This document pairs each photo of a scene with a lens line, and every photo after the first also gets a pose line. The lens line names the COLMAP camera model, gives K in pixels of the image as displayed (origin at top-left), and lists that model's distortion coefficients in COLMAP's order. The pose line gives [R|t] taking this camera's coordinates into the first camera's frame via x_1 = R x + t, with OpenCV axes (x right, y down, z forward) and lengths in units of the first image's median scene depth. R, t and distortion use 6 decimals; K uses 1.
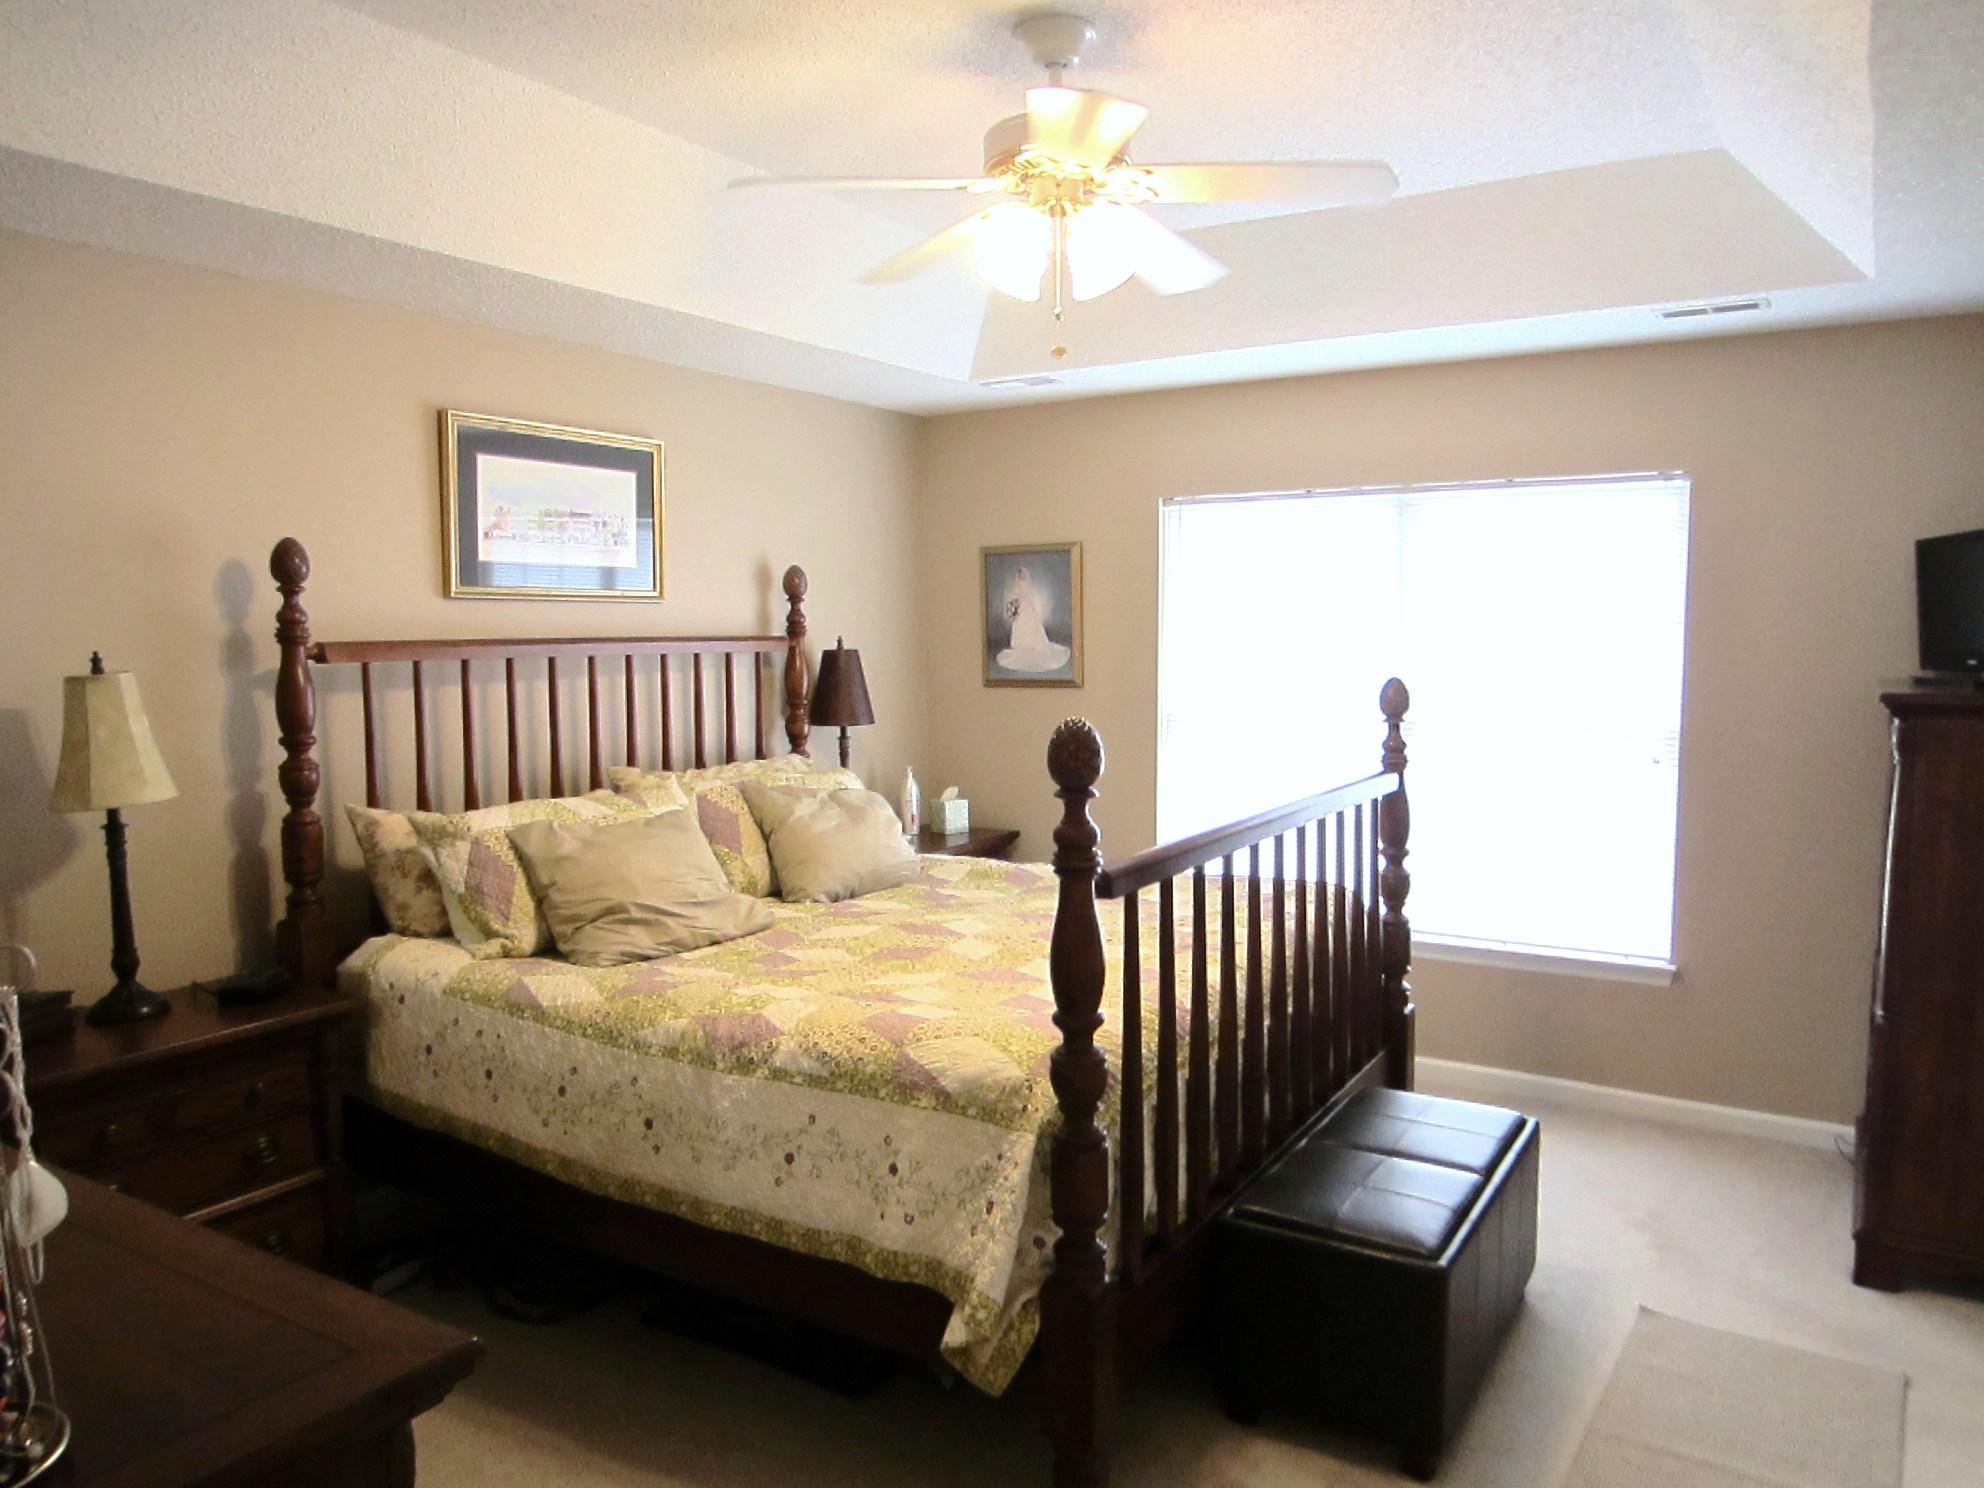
lens RADIAL K [[1411.7, 0, 989.1], [0, 1411.7, 740.3], [0, 0, 1]] dist [-0.030056, 0.008986]
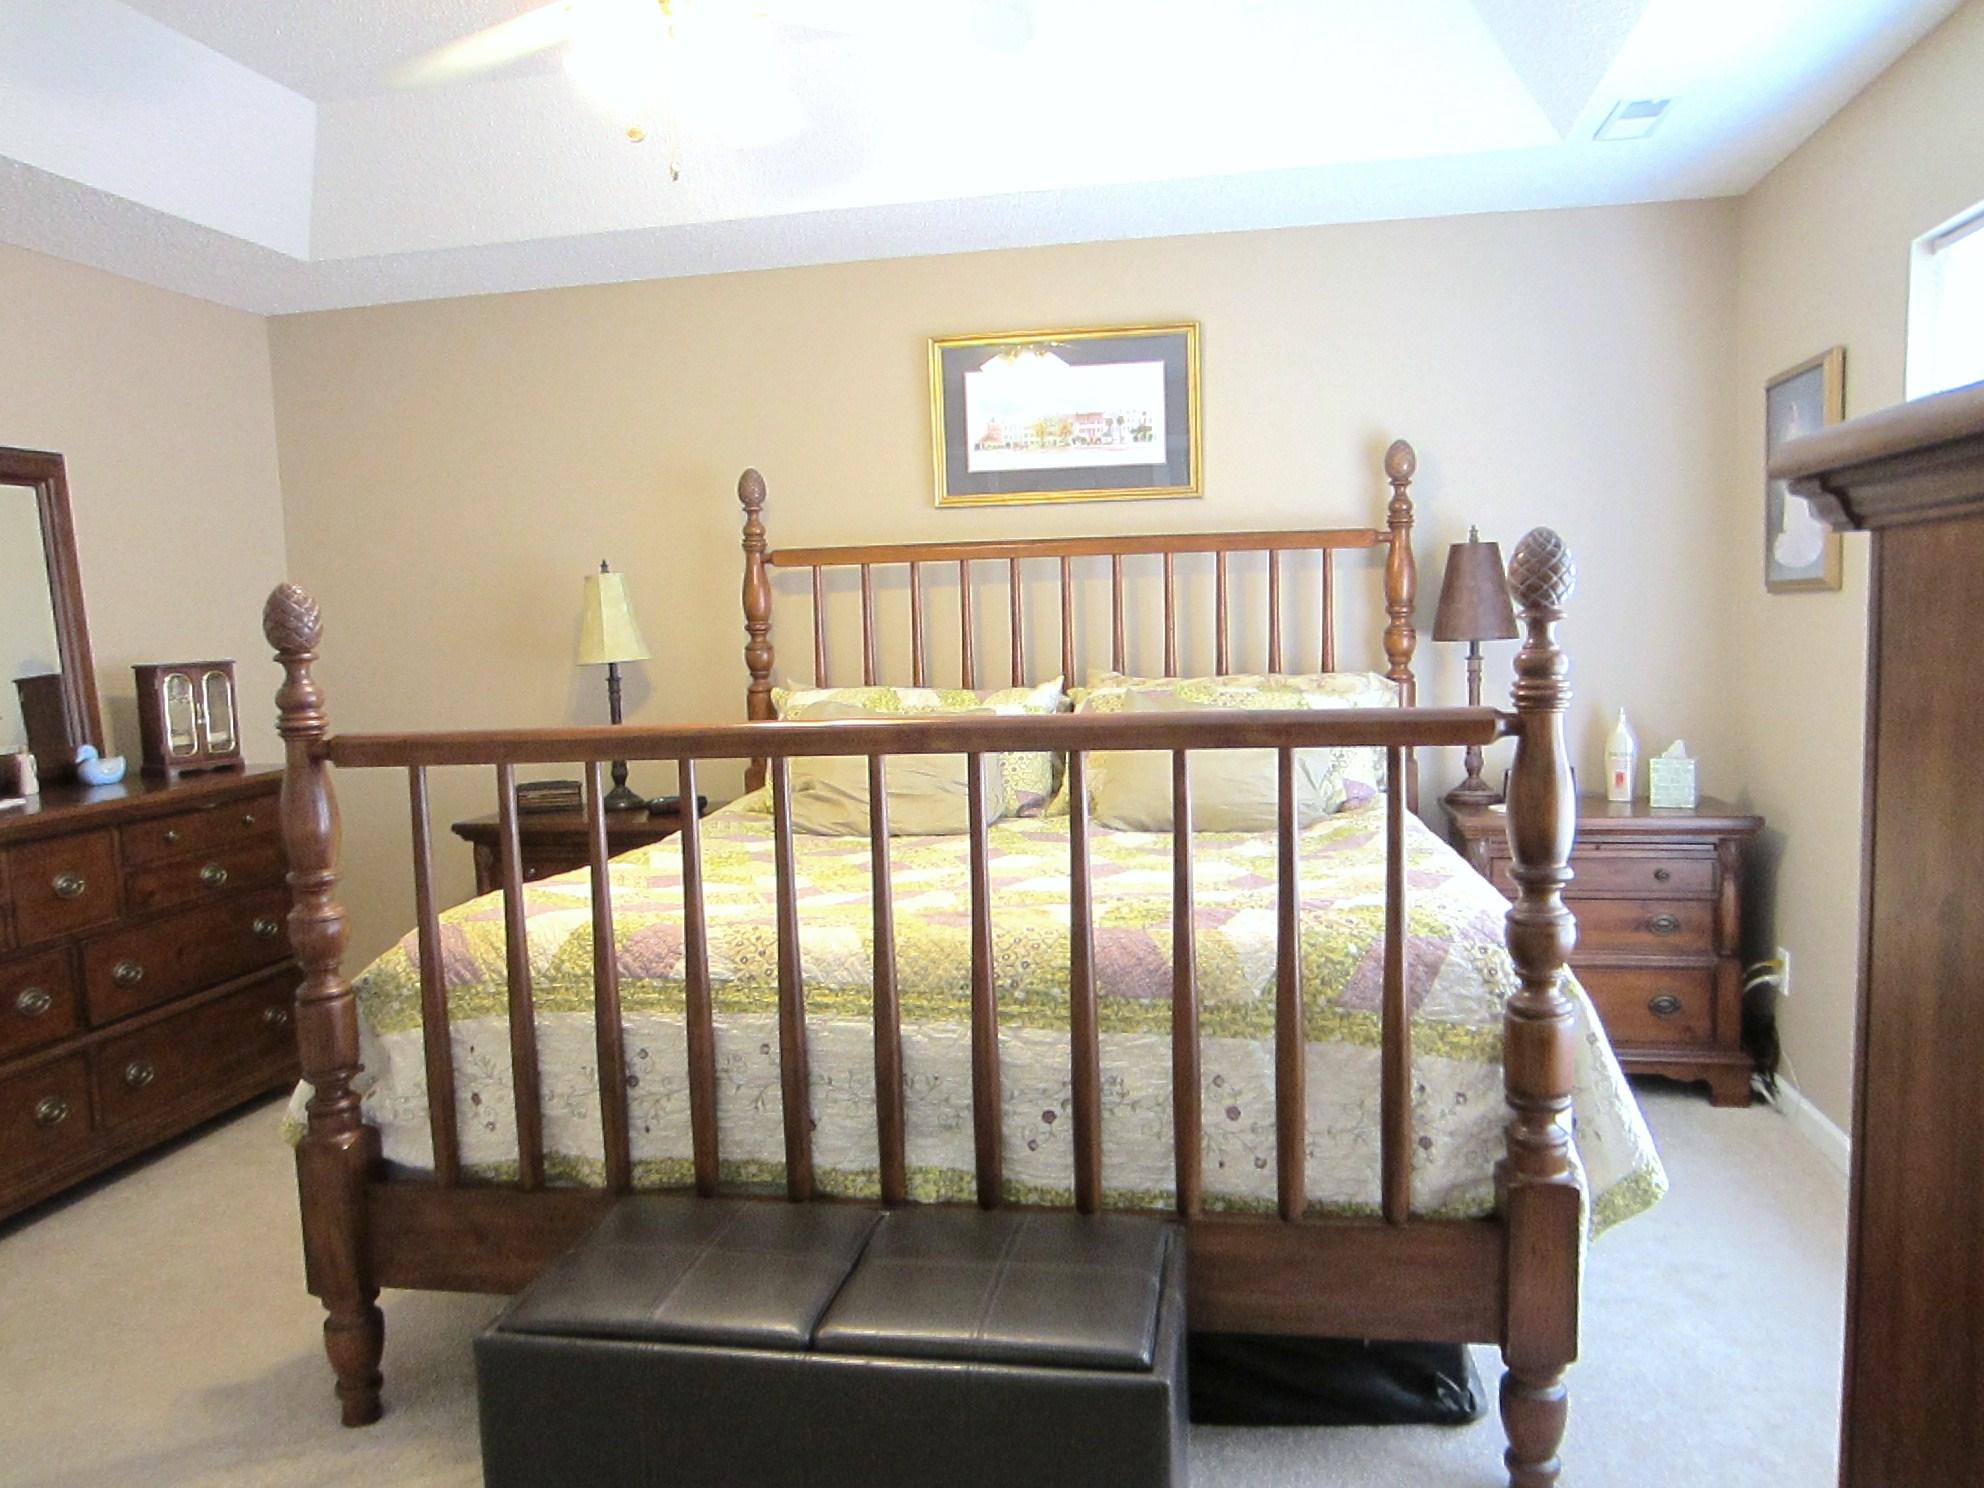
lens RADIAL K [[1411.7, 0, 992.6], [0, 1411.7, 751.6], [0, 0, 1]] dist [-0.030056, 0.008986]
pose [[0.357717, 0.094359, -0.929050, 0.677821], [-0.047319, 0.995435, 0.082882, -0.002858], [0.932630, 0.014314, 0.360549, 0.619665]]
